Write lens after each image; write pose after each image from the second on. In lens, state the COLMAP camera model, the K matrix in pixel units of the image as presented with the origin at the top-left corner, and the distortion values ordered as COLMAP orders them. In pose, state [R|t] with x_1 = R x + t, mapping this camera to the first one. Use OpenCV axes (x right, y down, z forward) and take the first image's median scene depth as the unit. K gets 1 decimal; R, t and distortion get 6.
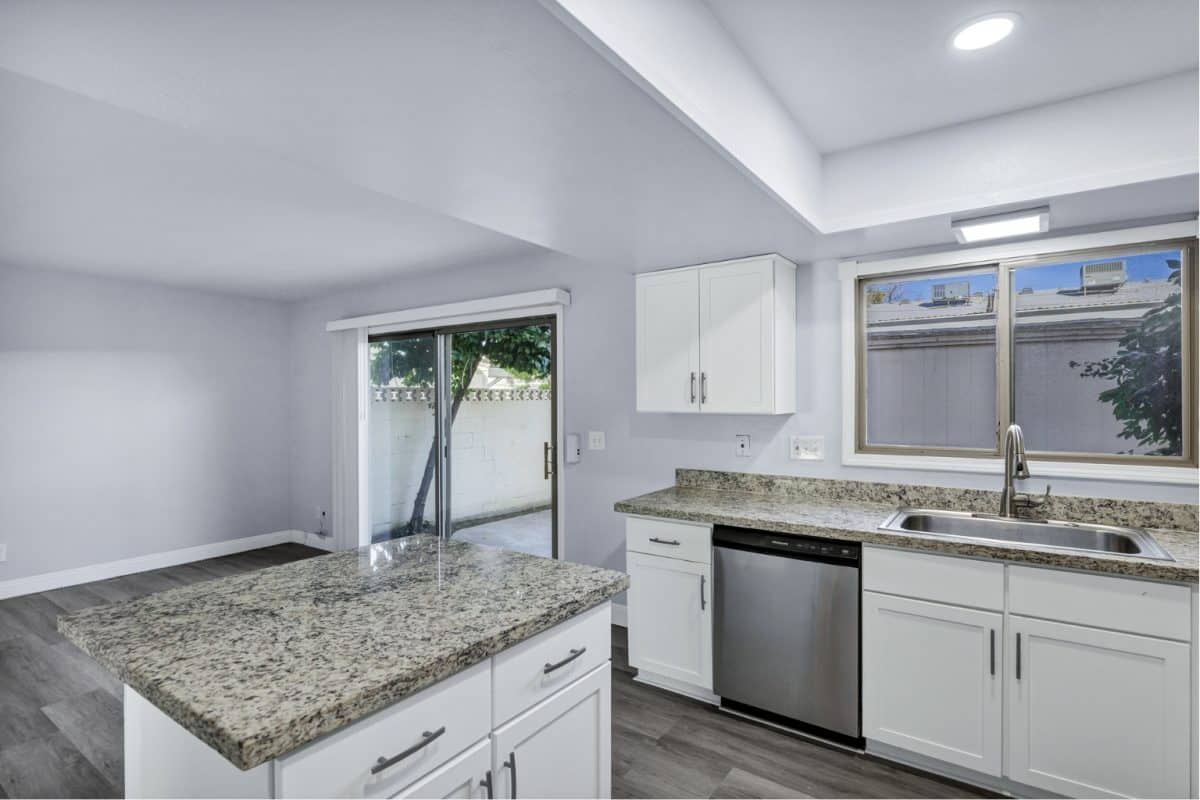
lens RADIAL K [[588.3, 0, 600.0], [0, 588.3, 400.0], [0, 0, 1]] dist [-0.000890, -0.000167]
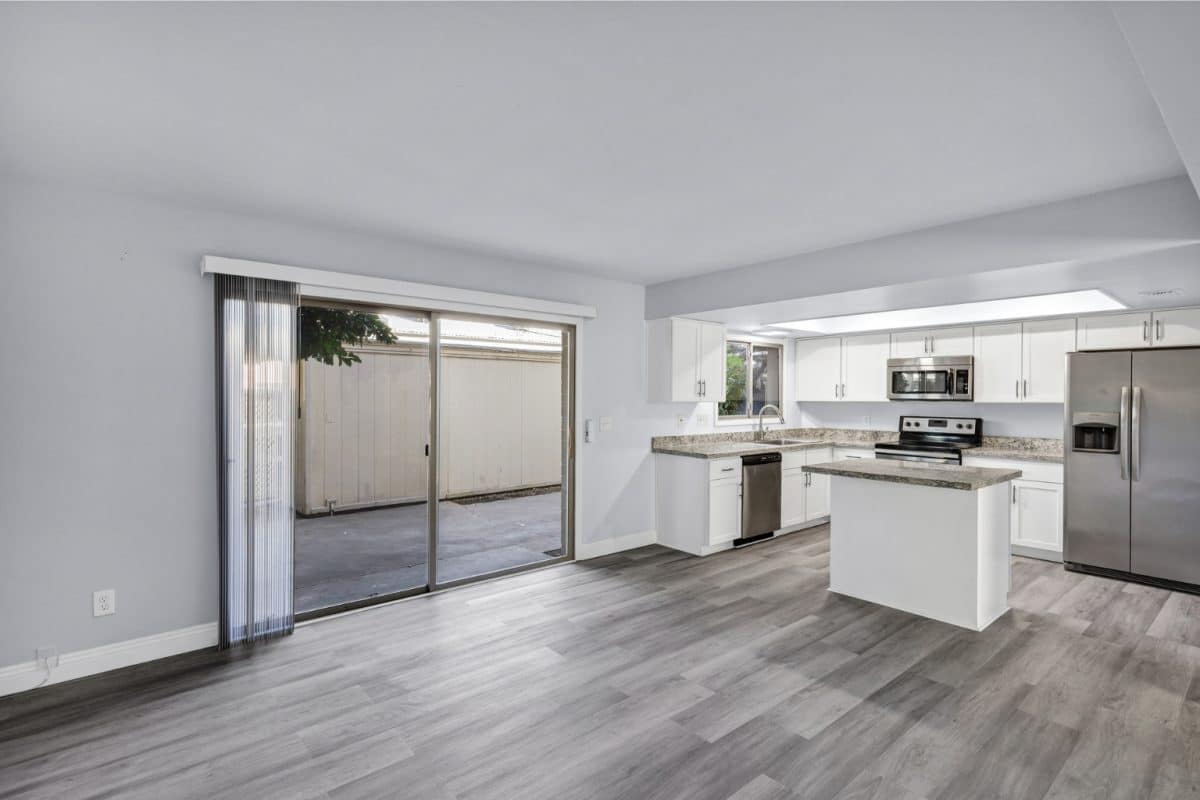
lens RADIAL K [[572.4, 0, 593.0], [0, 572.4, 398.7], [0, 0, 1]] dist [0.003047, 0.000538]
pose [[0.268462, 0.000342, 0.963290, -1.202526], [-0.005910, 0.999982, 0.001292, 0.008468], [-0.963272, -0.006040, 0.268459, 0.623539]]
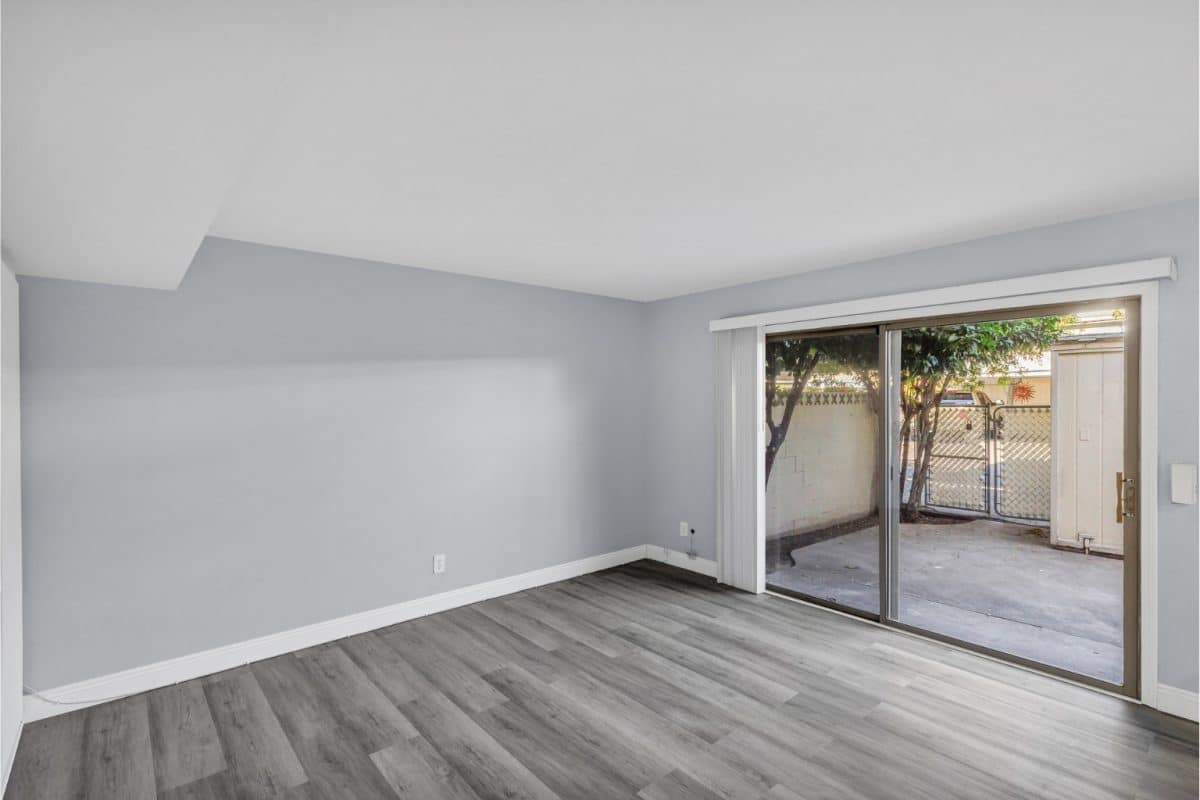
lens RADIAL K [[572.4, 0, 593.0], [0, 572.4, 398.7], [0, 0, 1]] dist [0.003047, 0.000538]
pose [[0.962600, -0.001167, -0.270924, -0.525399], [0.001560, 0.999998, 0.001236, -0.020562], [0.270922, -0.001613, 0.962600, 0.139341]]
